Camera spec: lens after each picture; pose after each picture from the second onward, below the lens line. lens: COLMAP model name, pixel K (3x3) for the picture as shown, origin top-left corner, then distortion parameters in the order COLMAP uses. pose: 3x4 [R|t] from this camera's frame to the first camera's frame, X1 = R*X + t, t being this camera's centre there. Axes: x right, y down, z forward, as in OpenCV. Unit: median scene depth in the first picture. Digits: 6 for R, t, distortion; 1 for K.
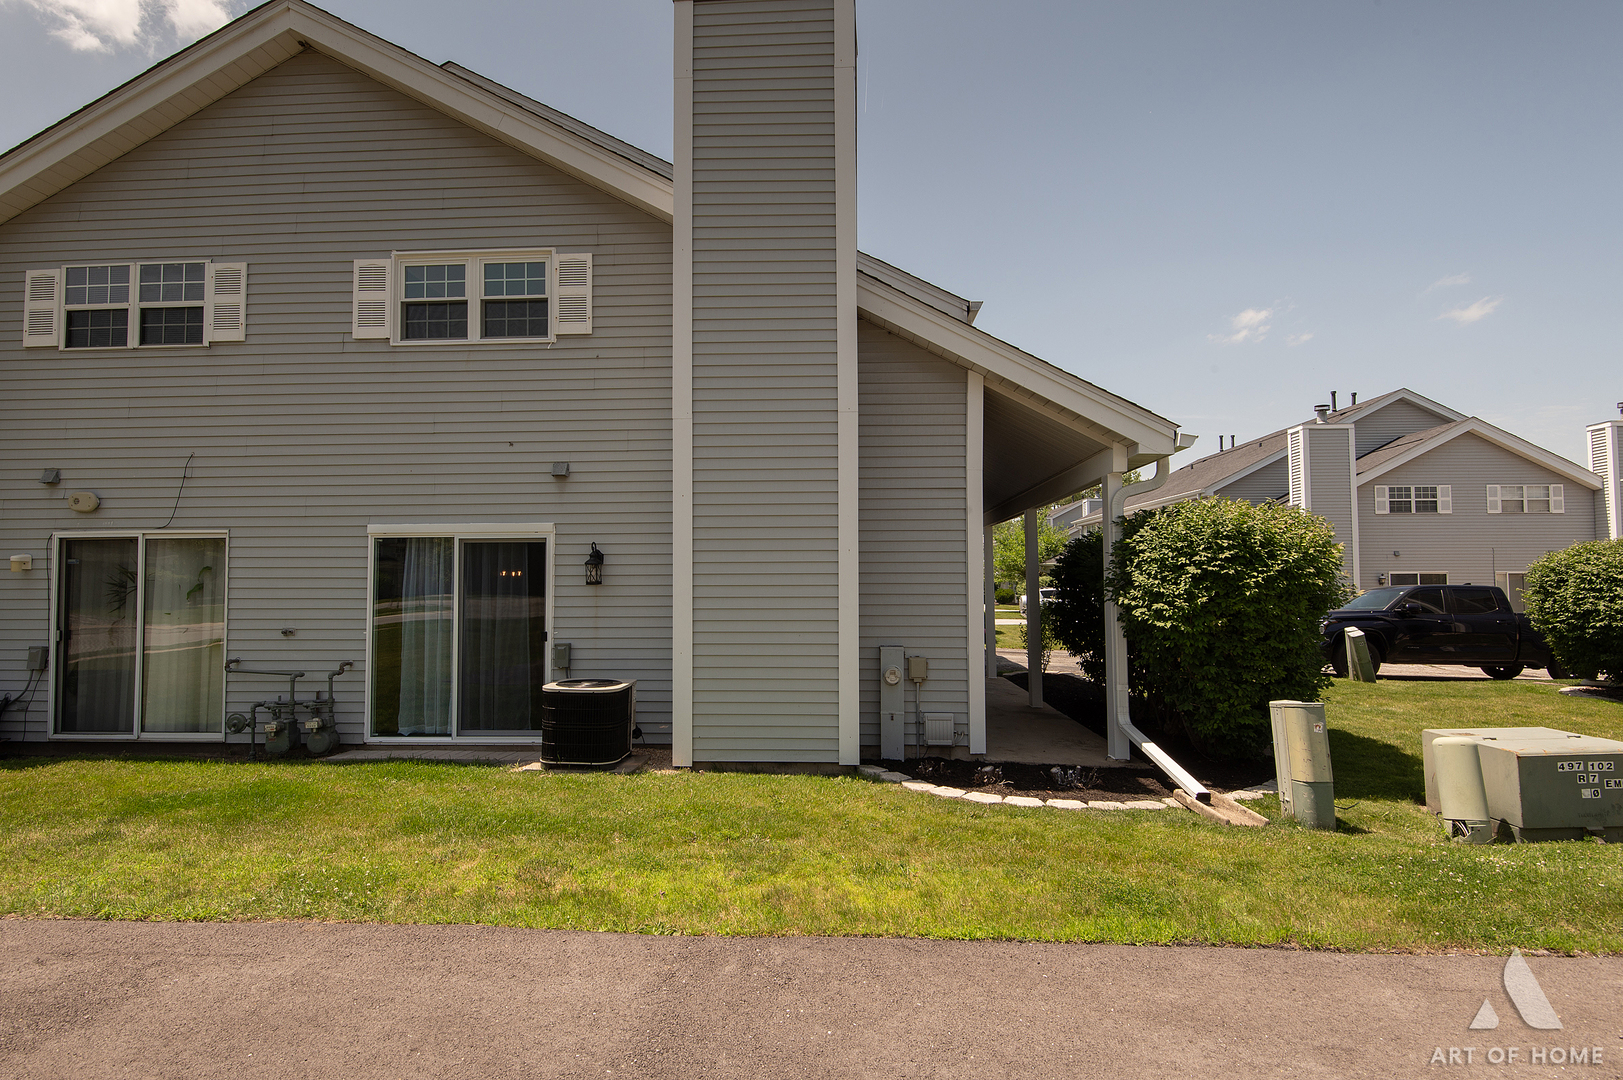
lens RADIAL K [[798.6, 0, 811.7], [0, 798.6, 544.1], [0, 0, 1]] dist [0.032142, -0.029714]
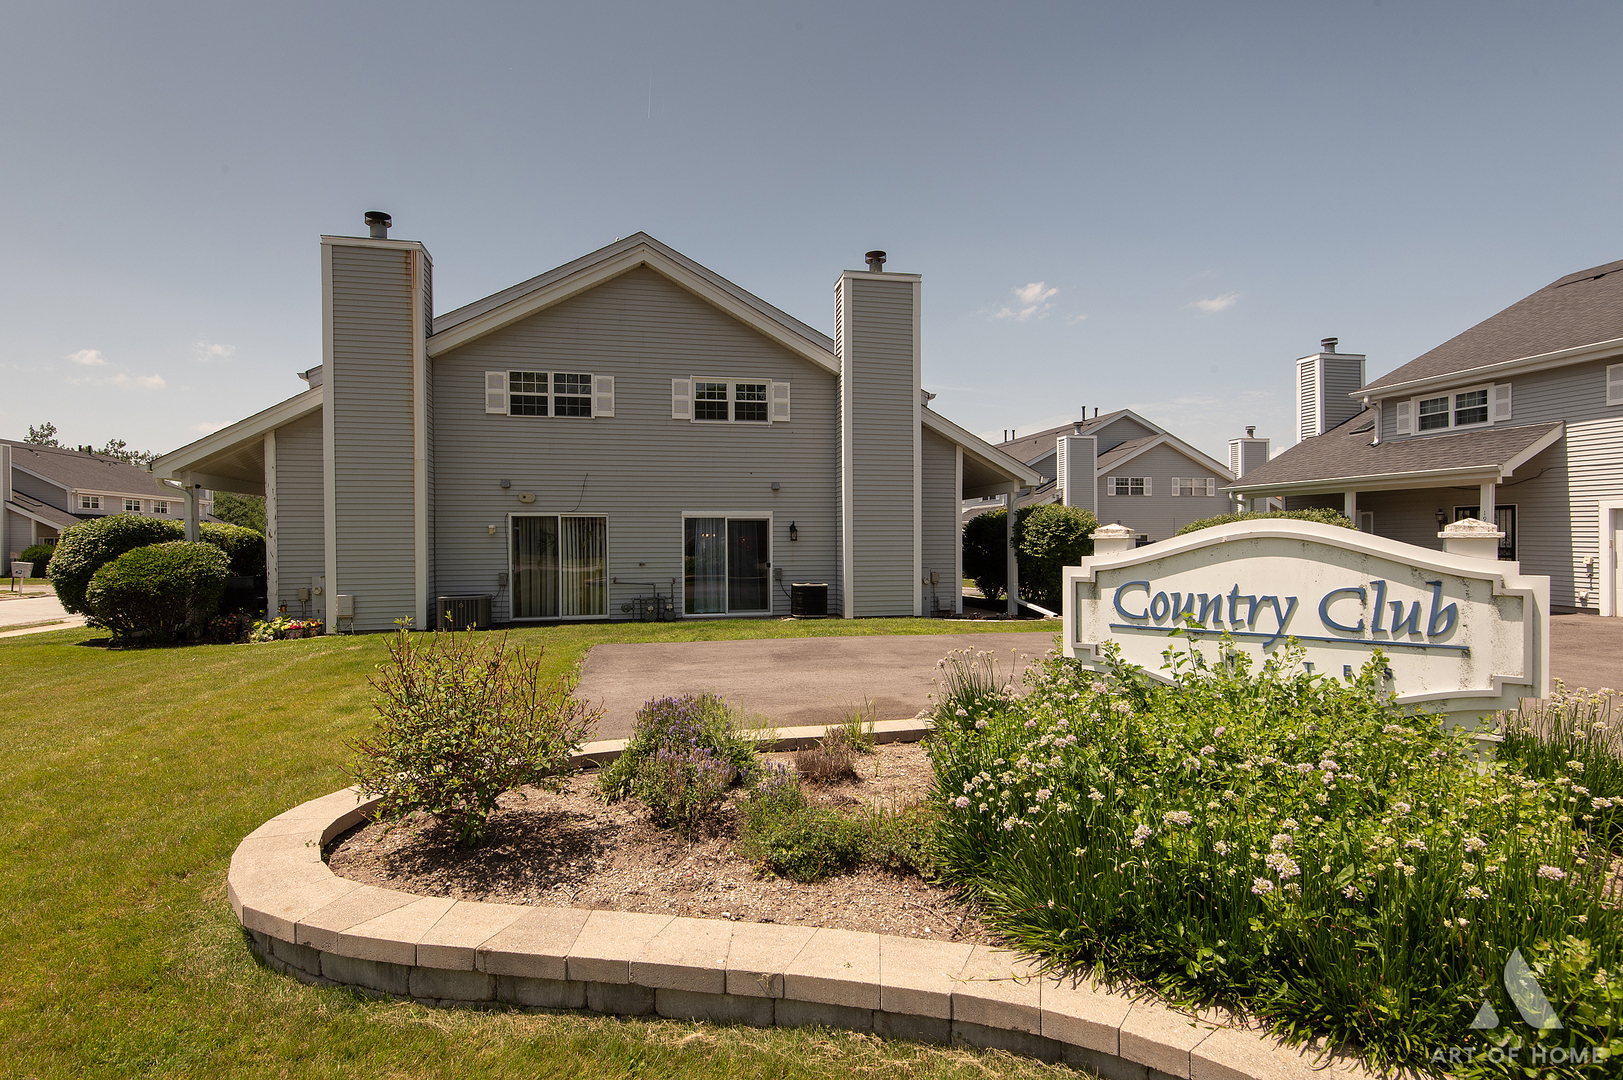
lens RADIAL K [[798.6, 0, 811.7], [0, 798.6, 544.1], [0, 0, 1]] dist [0.032142, -0.029714]
pose [[0.965845, -0.001043, 0.259117, -0.752397], [-0.011501, 0.998834, 0.046893, -0.039160], [-0.258864, -0.048272, 0.964707, -1.038489]]
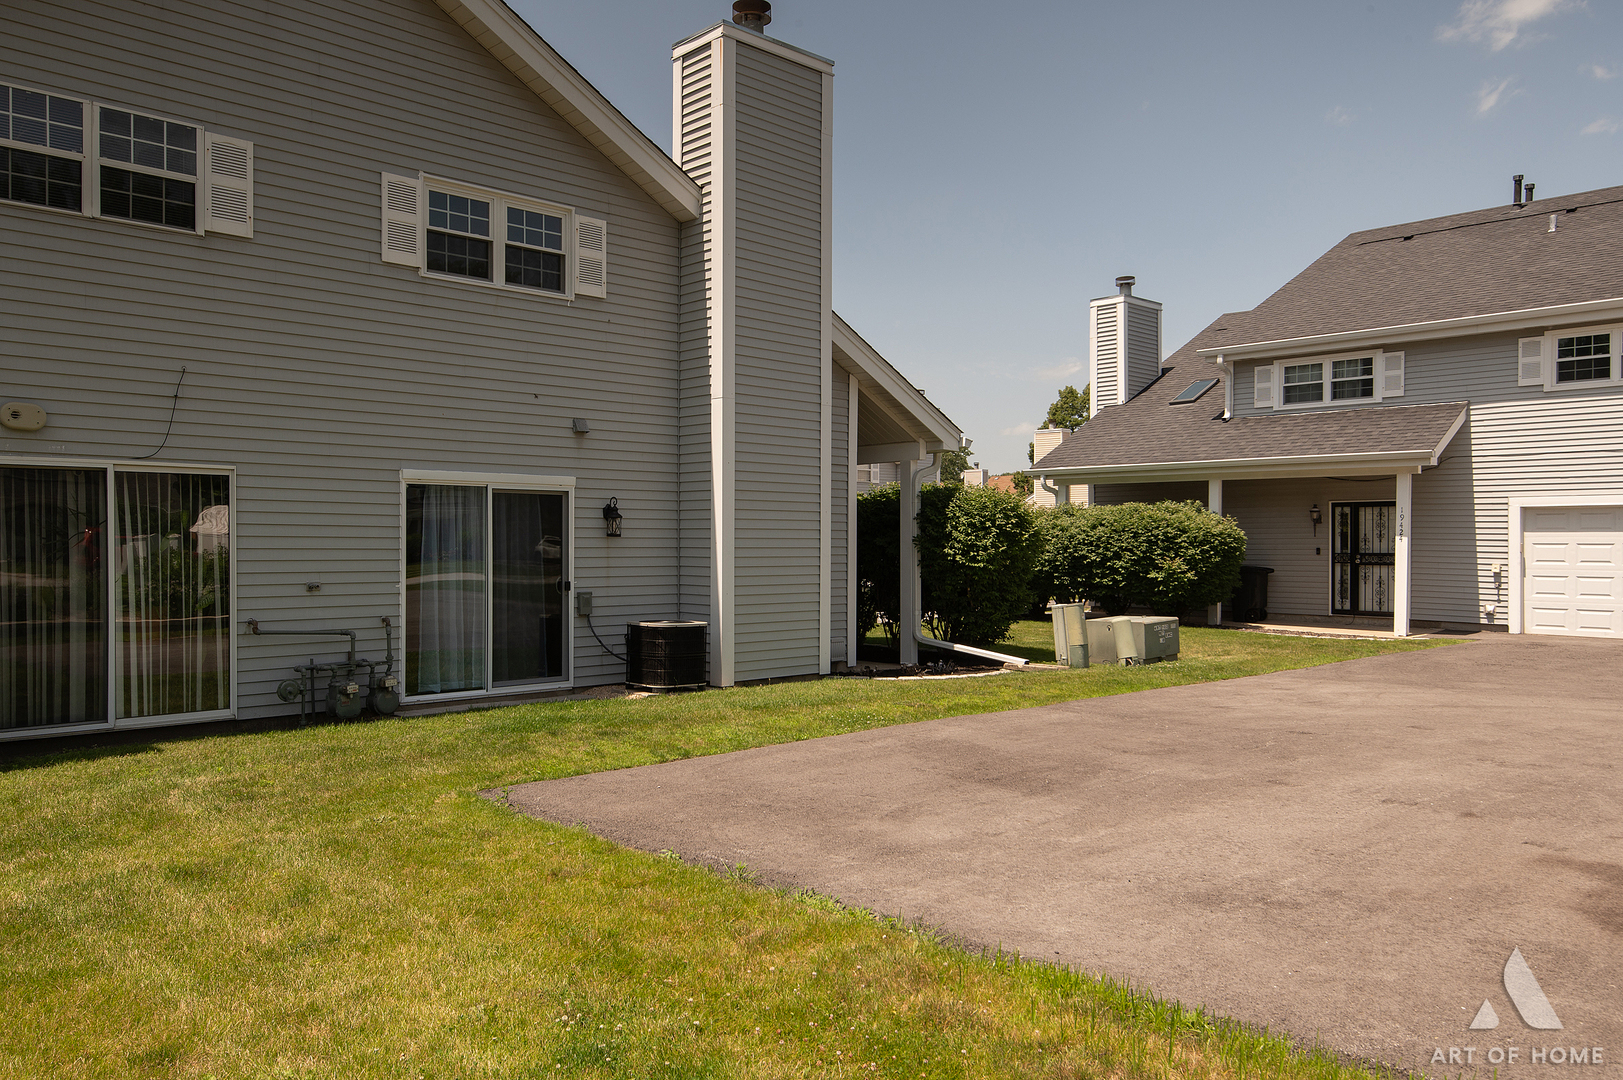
lens RADIAL K [[1225.4, 0, 804.7], [0, 1225.4, 543.7], [0, 0, 1]] dist [0.027713, -0.010160]
pose [[0.678448, 0.005780, 0.734626, -1.261038], [-0.035879, 0.999036, 0.025275, 0.009028], [-0.733772, -0.043505, 0.678001, -0.294577]]
